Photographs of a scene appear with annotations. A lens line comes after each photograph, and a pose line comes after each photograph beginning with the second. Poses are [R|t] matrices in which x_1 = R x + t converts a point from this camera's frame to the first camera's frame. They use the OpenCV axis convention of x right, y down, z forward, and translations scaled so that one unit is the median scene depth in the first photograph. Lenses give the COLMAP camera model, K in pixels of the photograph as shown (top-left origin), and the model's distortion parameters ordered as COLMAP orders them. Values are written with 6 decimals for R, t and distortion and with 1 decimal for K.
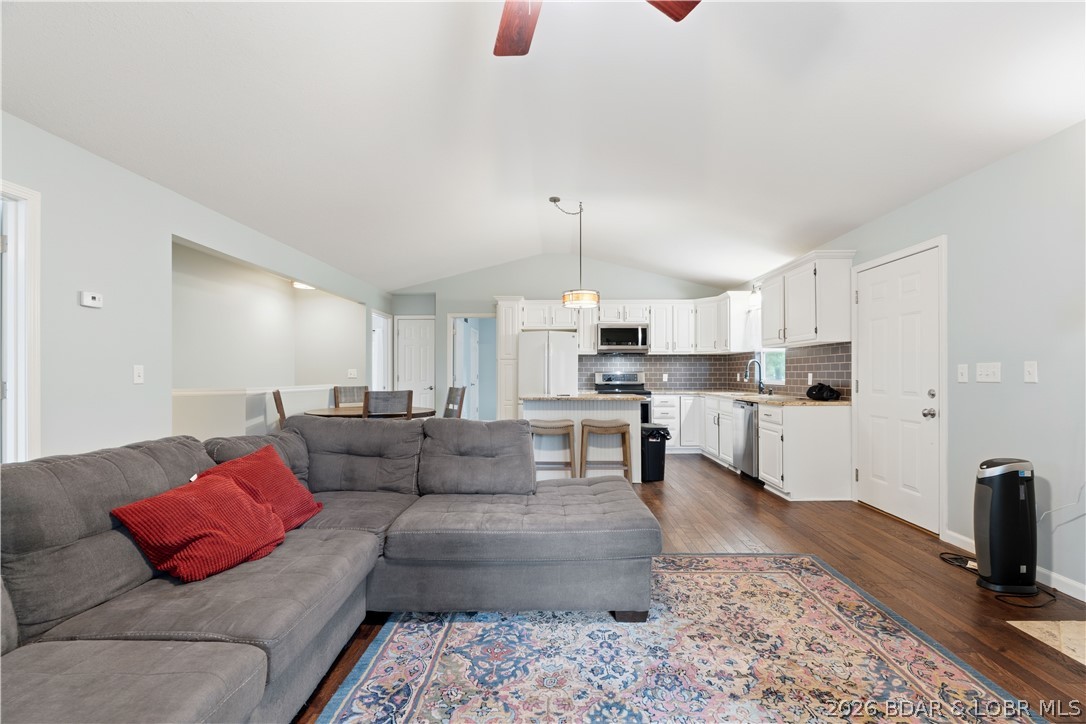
lens RADIAL K [[482.2, 0, 548.2], [0, 482.2, 370.3], [0, 0, 1]] dist [-0.004703, -0.000244]
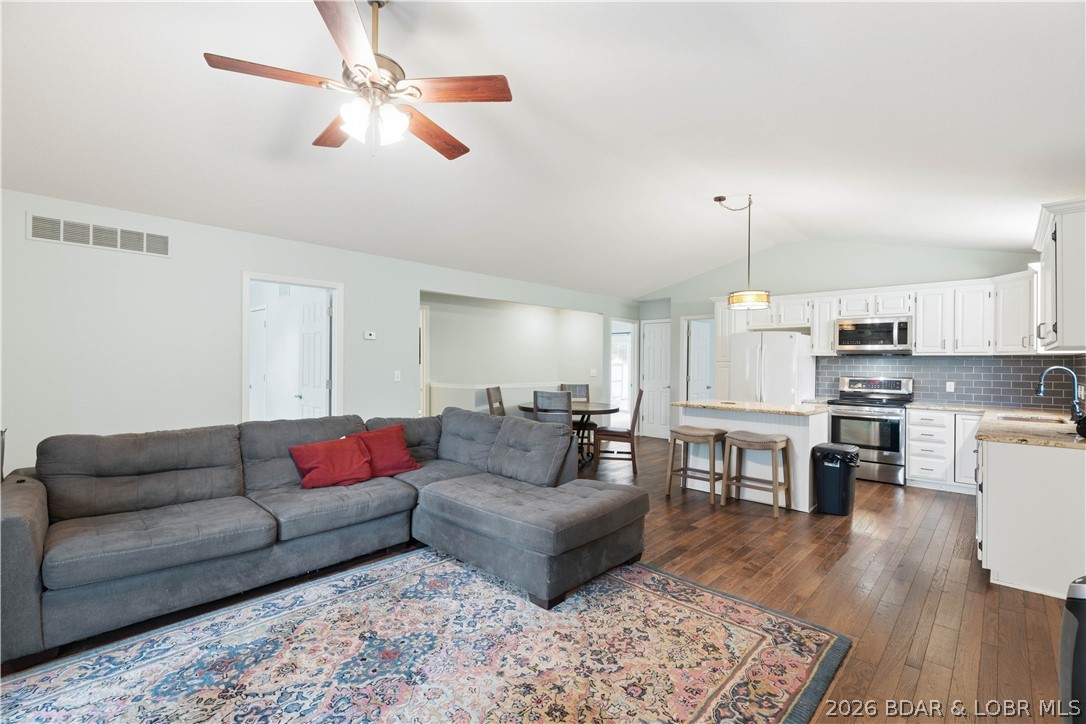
lens RADIAL K [[476.2, 0, 546.5], [0, 476.2, 361.2], [0, 0, 1]] dist [-0.005200, -0.000149]
pose [[0.733081, 0.006347, -0.680112, 0.484612], [-0.006486, 0.999976, 0.002340, -0.036718], [0.680111, 0.002696, 0.733104, 0.082927]]
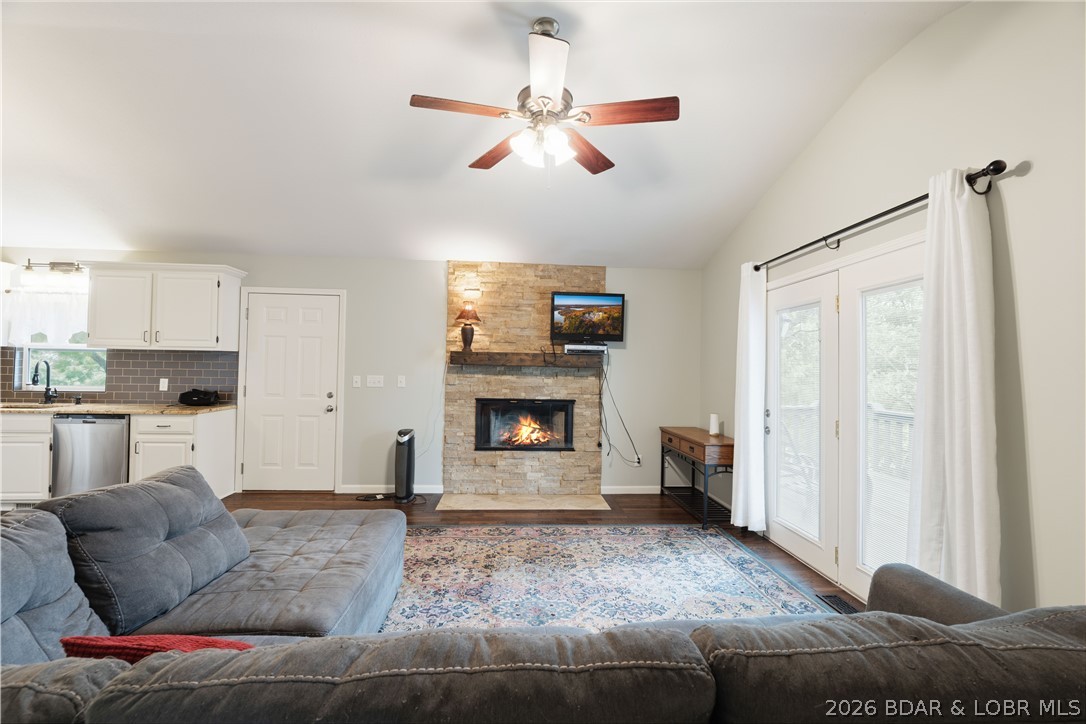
lens RADIAL K [[476.2, 0, 546.5], [0, 476.2, 361.2], [0, 0, 1]] dist [-0.005200, -0.000149]
pose [[-0.089527, 0.015225, 0.995868, -0.536254], [-0.023696, 0.999568, -0.017412, -0.034548], [-0.995702, -0.025157, -0.089128, 0.370292]]
